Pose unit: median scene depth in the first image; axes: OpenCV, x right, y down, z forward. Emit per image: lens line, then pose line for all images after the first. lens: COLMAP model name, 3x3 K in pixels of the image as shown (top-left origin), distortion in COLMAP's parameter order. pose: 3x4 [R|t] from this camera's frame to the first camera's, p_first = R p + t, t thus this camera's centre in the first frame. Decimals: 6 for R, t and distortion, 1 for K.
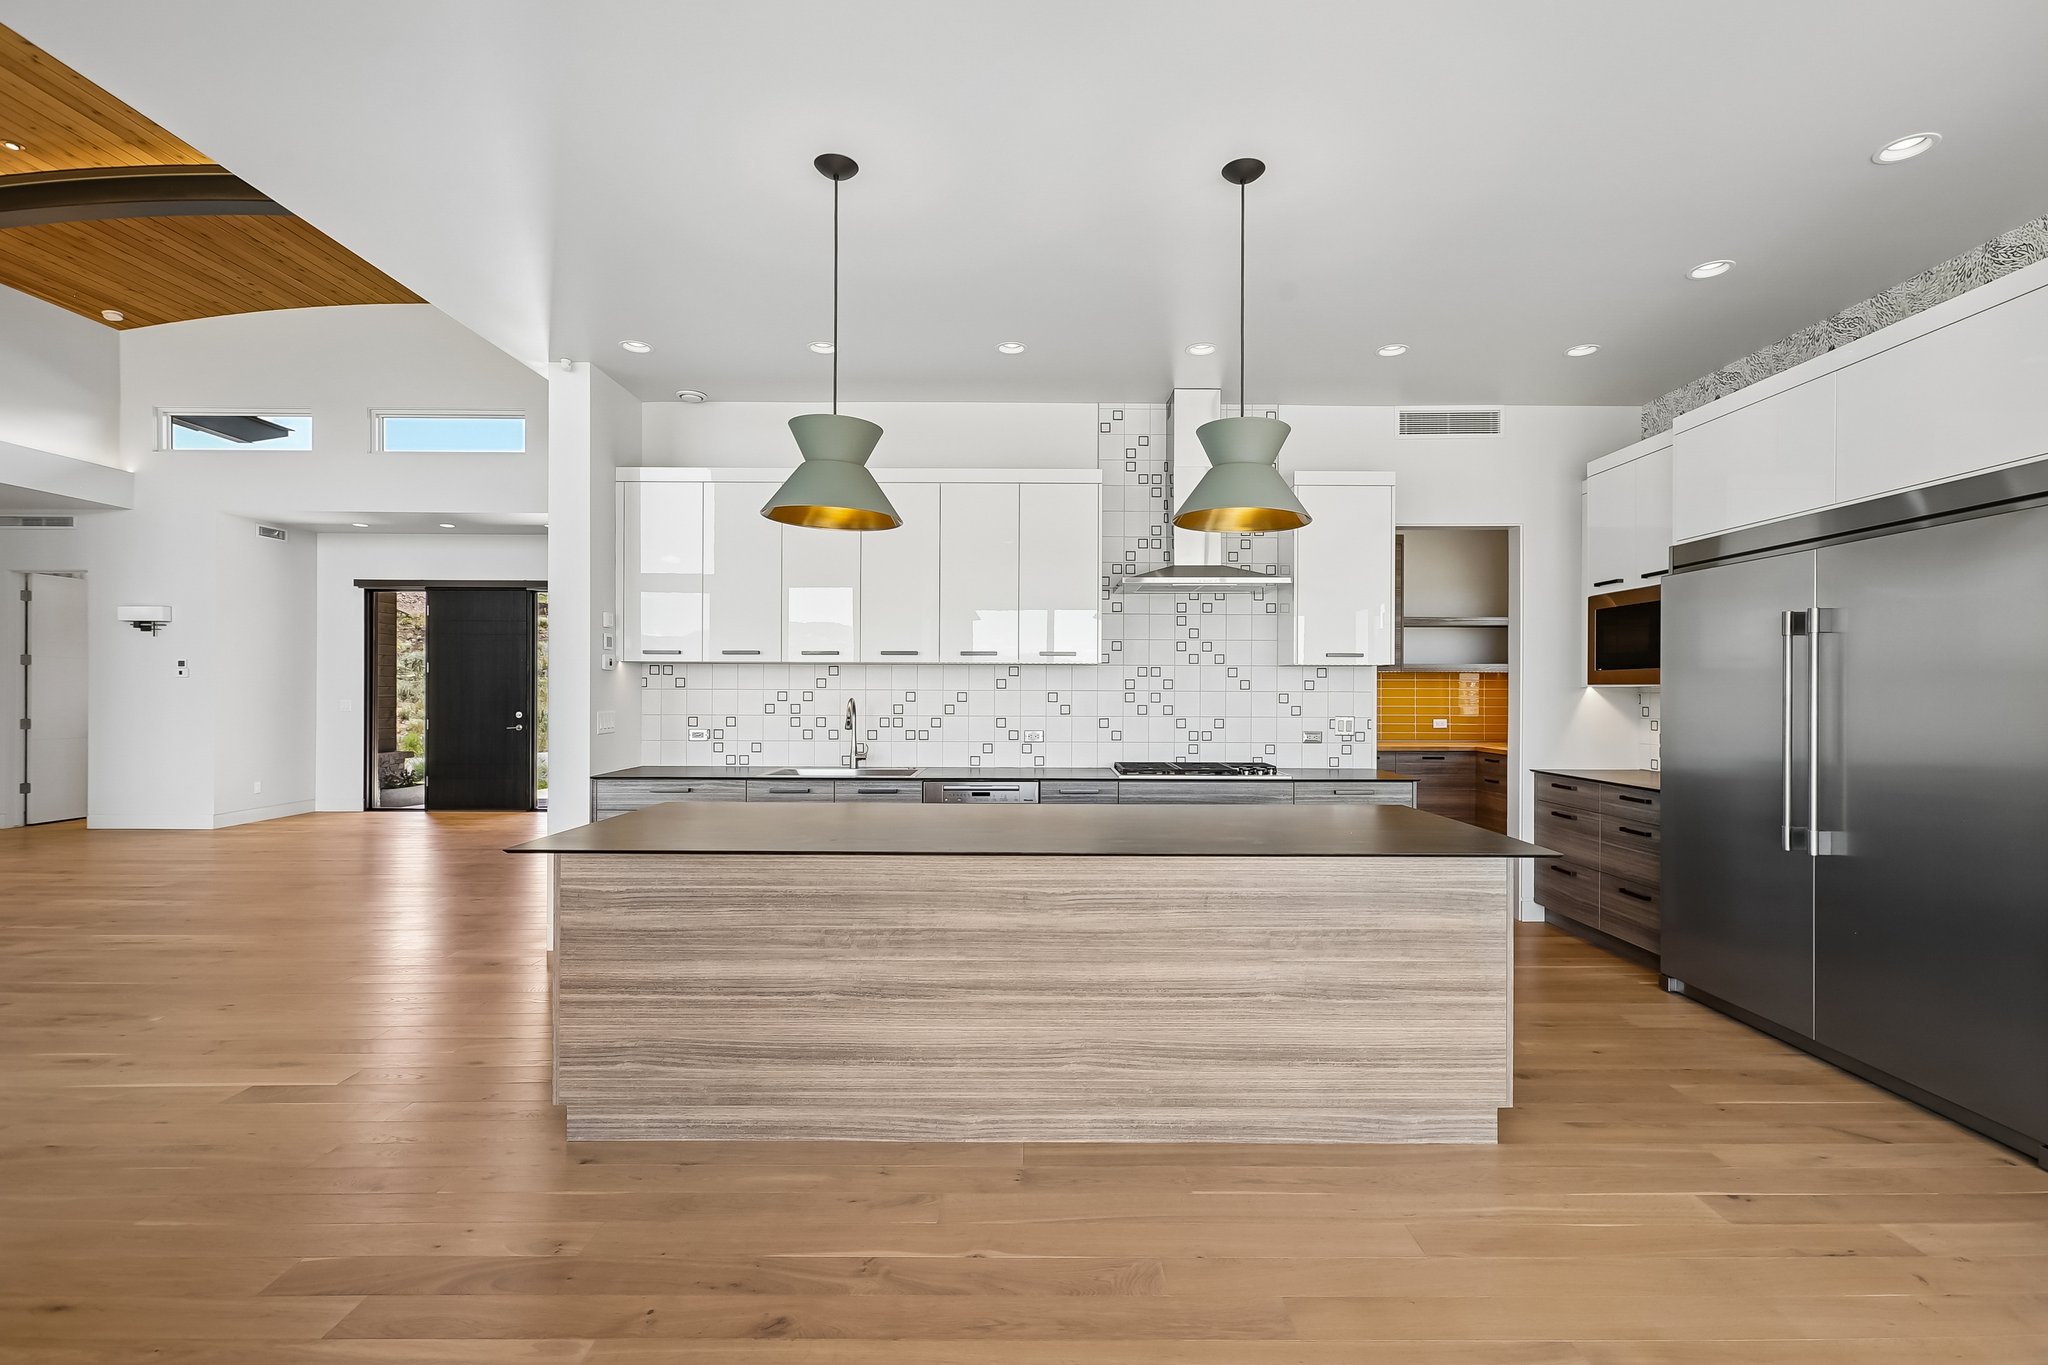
lens RADIAL K [[934.5, 0, 1040.1], [0, 934.5, 690.4], [0, 0, 1]] dist [0.000305, 0.000697]
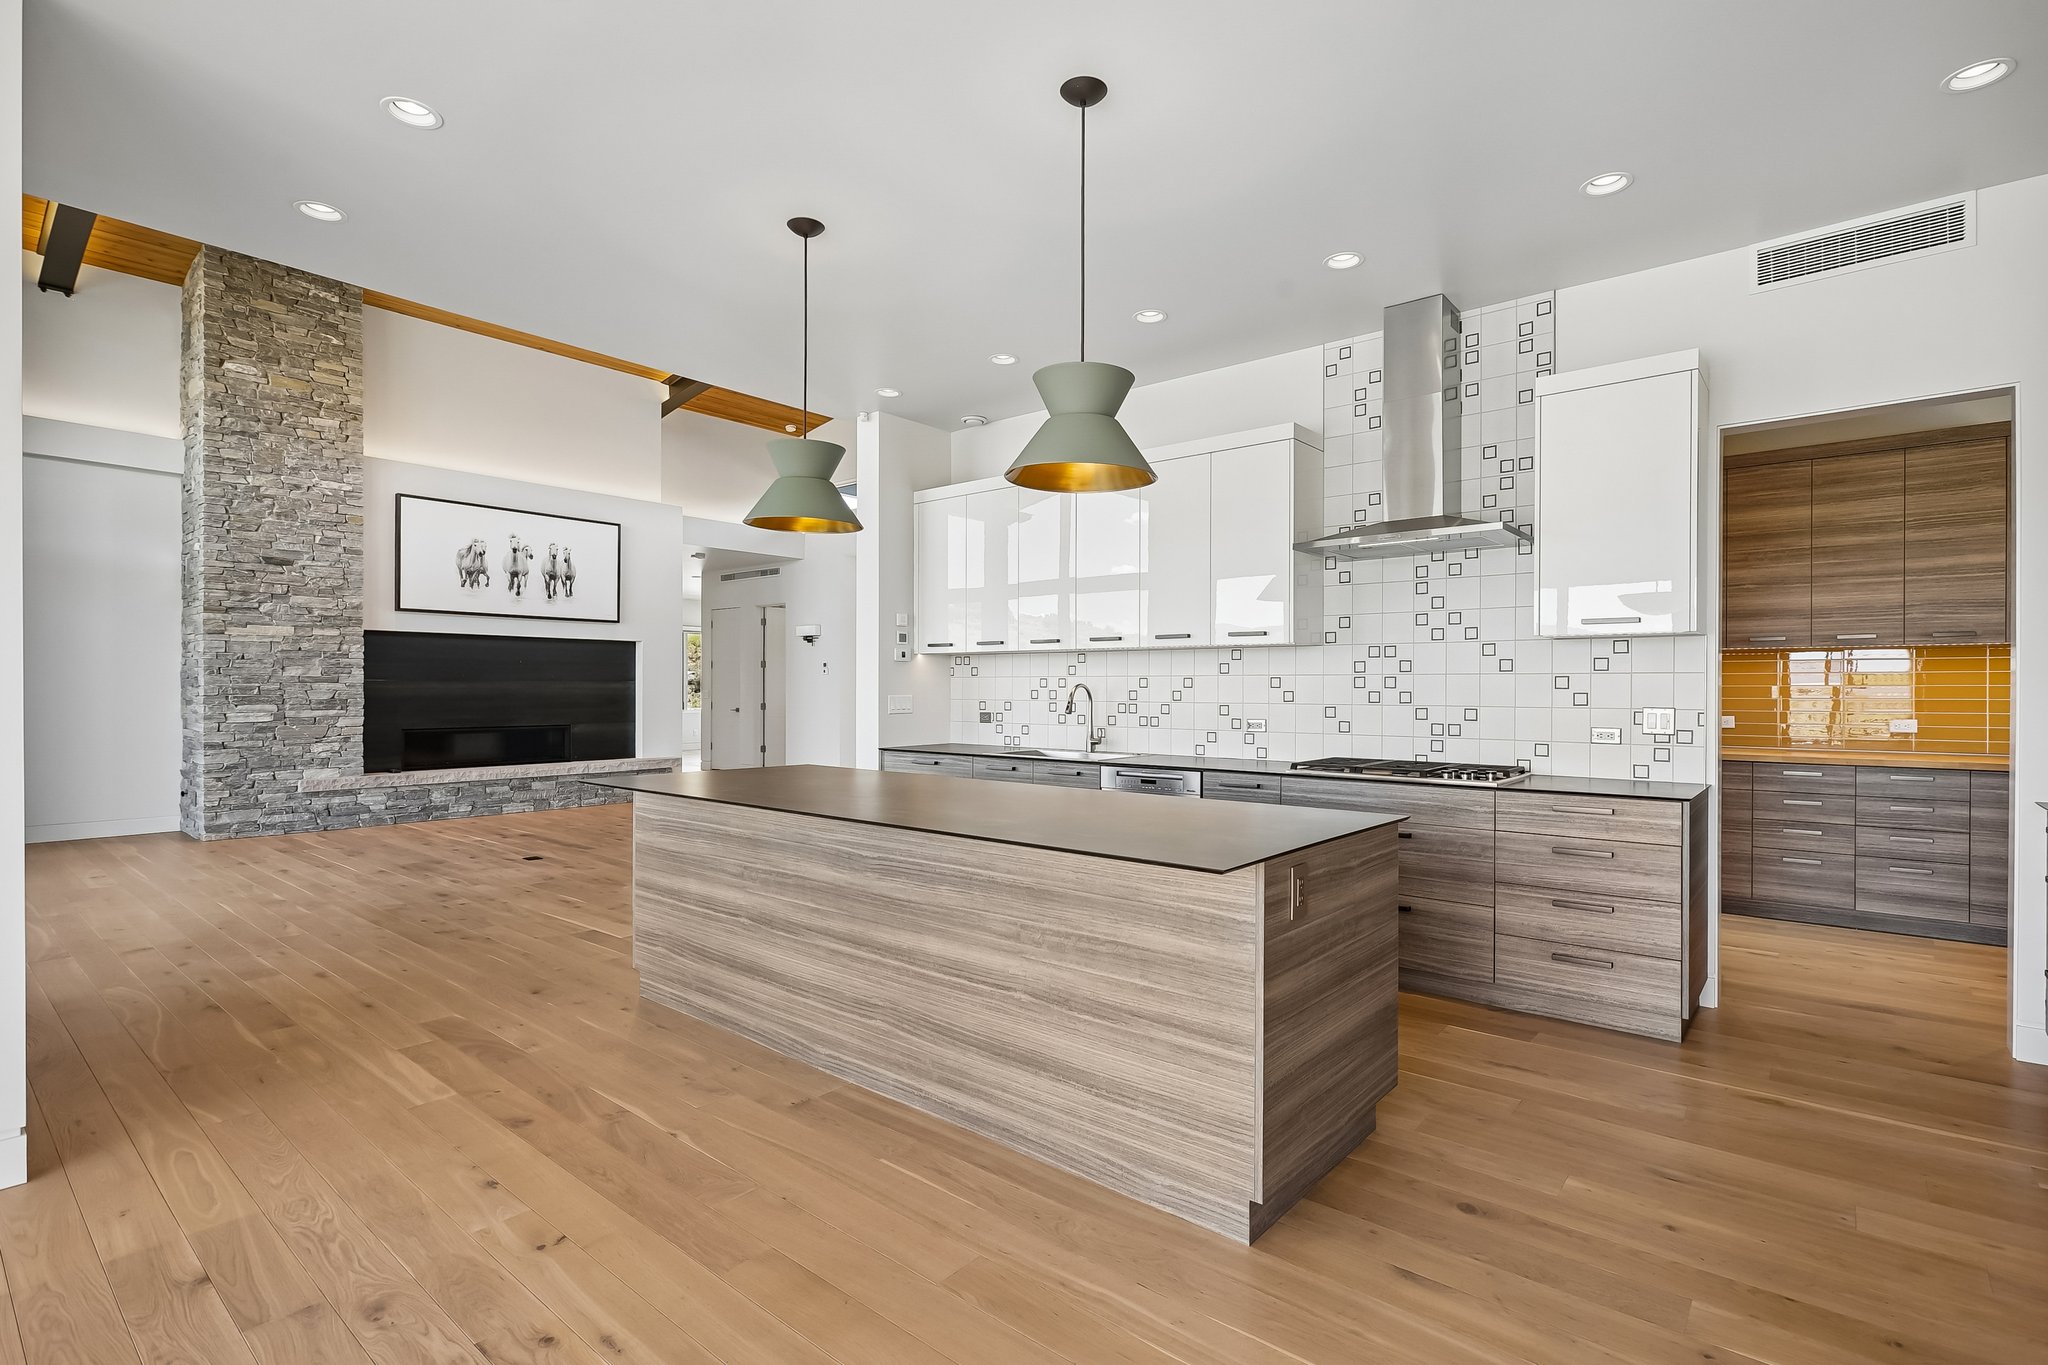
lens RADIAL K [[965.2, 0, 1044.9], [0, 965.2, 692.0], [0, 0, 1]] dist [0.000793, -0.000621]
pose [[0.766524, 0.000894, -0.642215, 0.441521], [0.001445, 0.999994, 0.003117, 0.013231], [0.642214, -0.003317, 0.766518, 0.144176]]
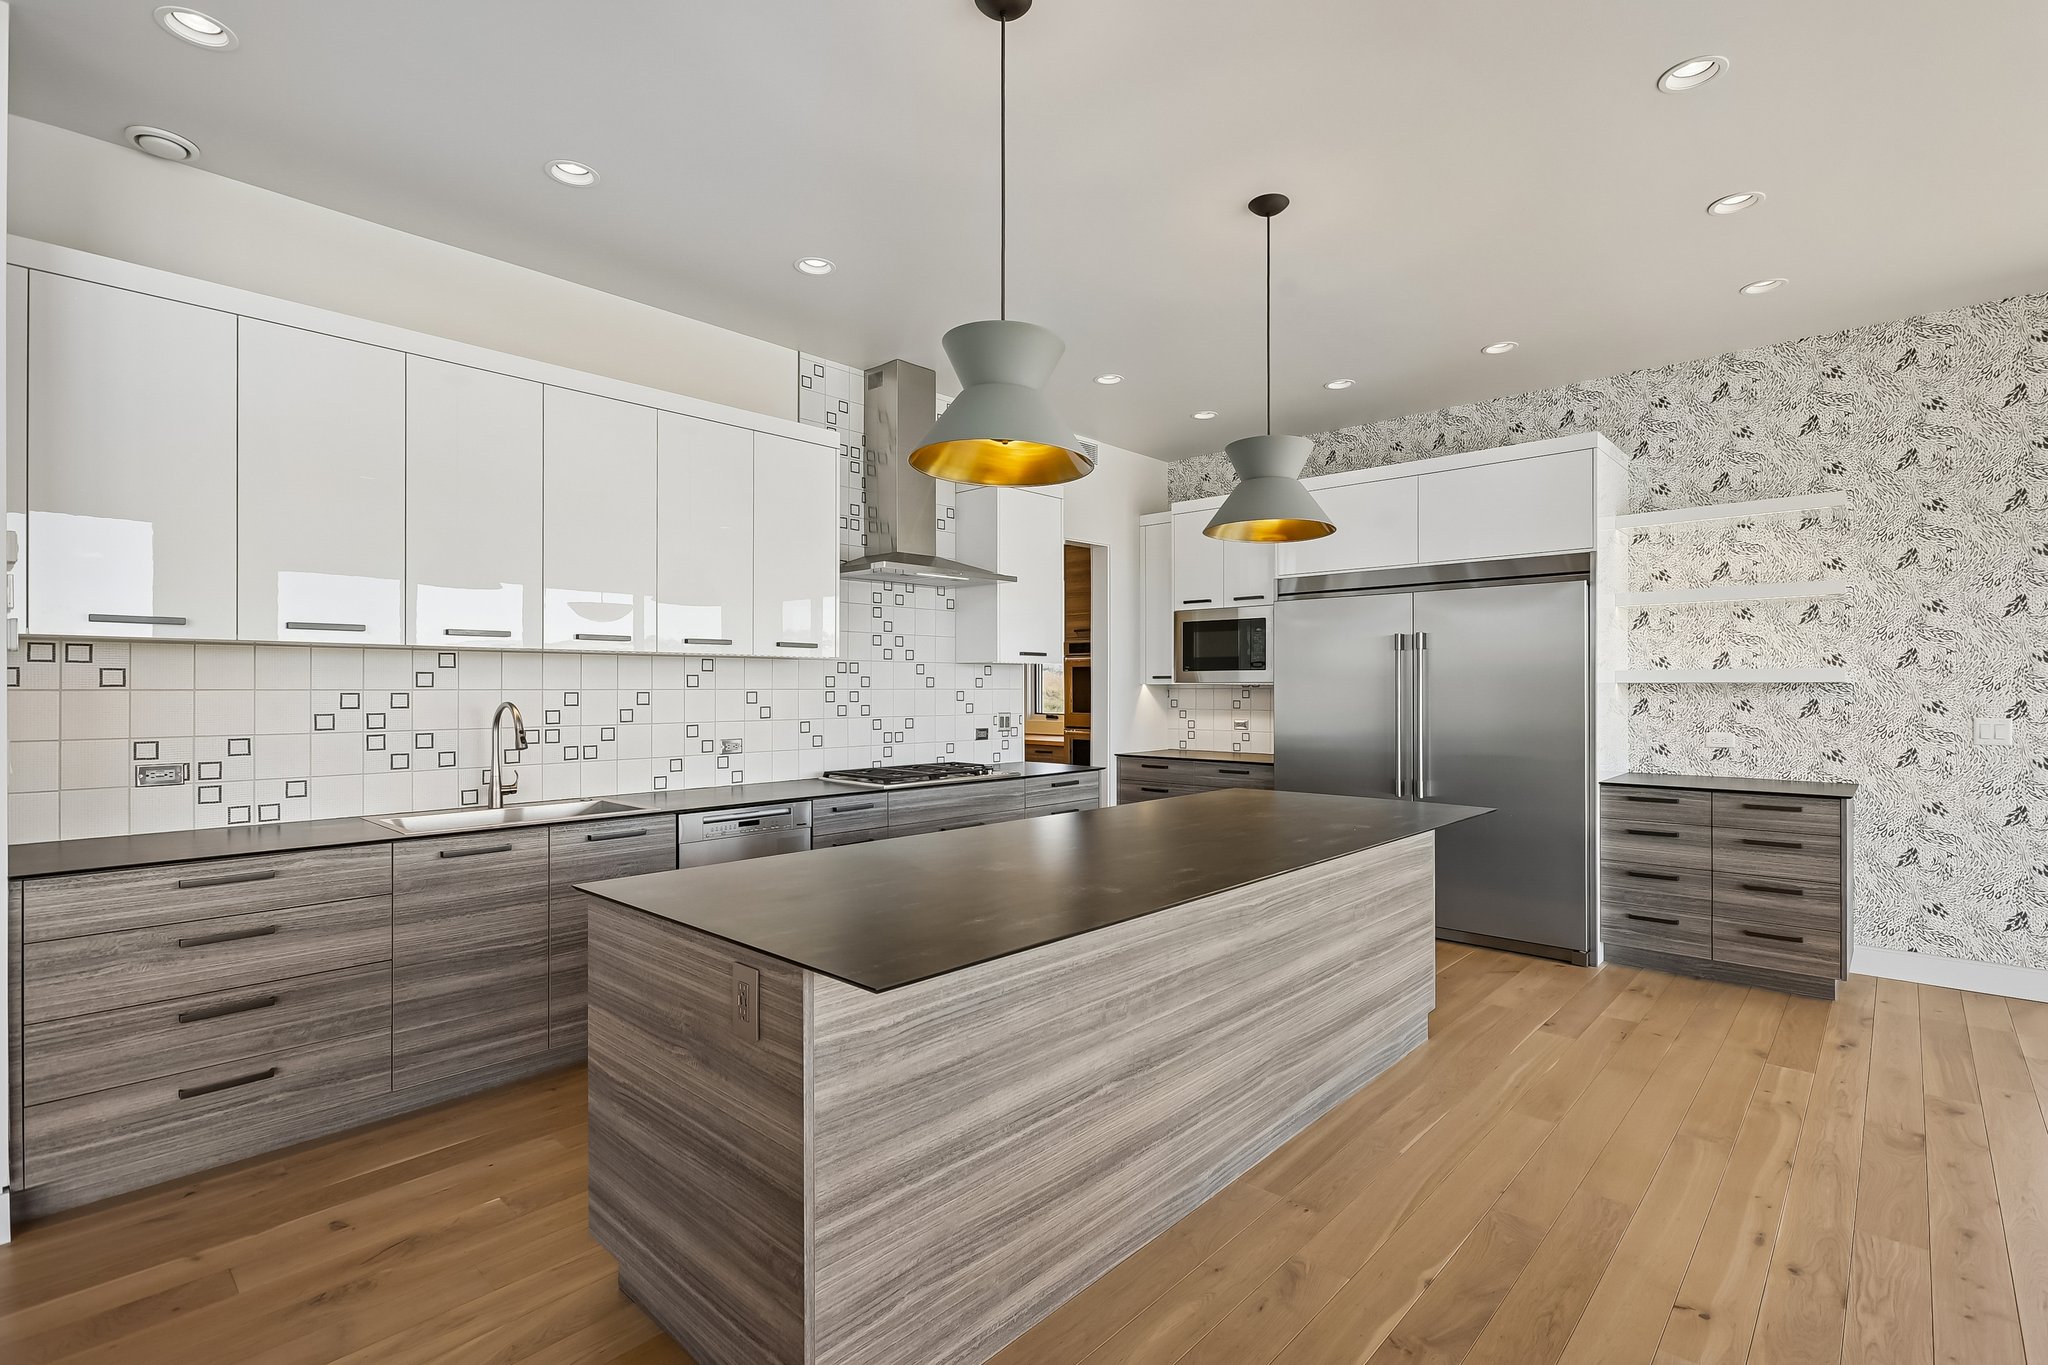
lens RADIAL K [[947.3, 0, 1039.4], [0, 947.3, 684.0], [0, 0, 1]] dist [0.000349, 0.000001]
pose [[0.678865, -0.001073, 0.734262, -0.423757], [0.001612, 0.999999, -0.000029, -0.003959], [-0.734262, 0.001204, 0.678866, 0.254899]]
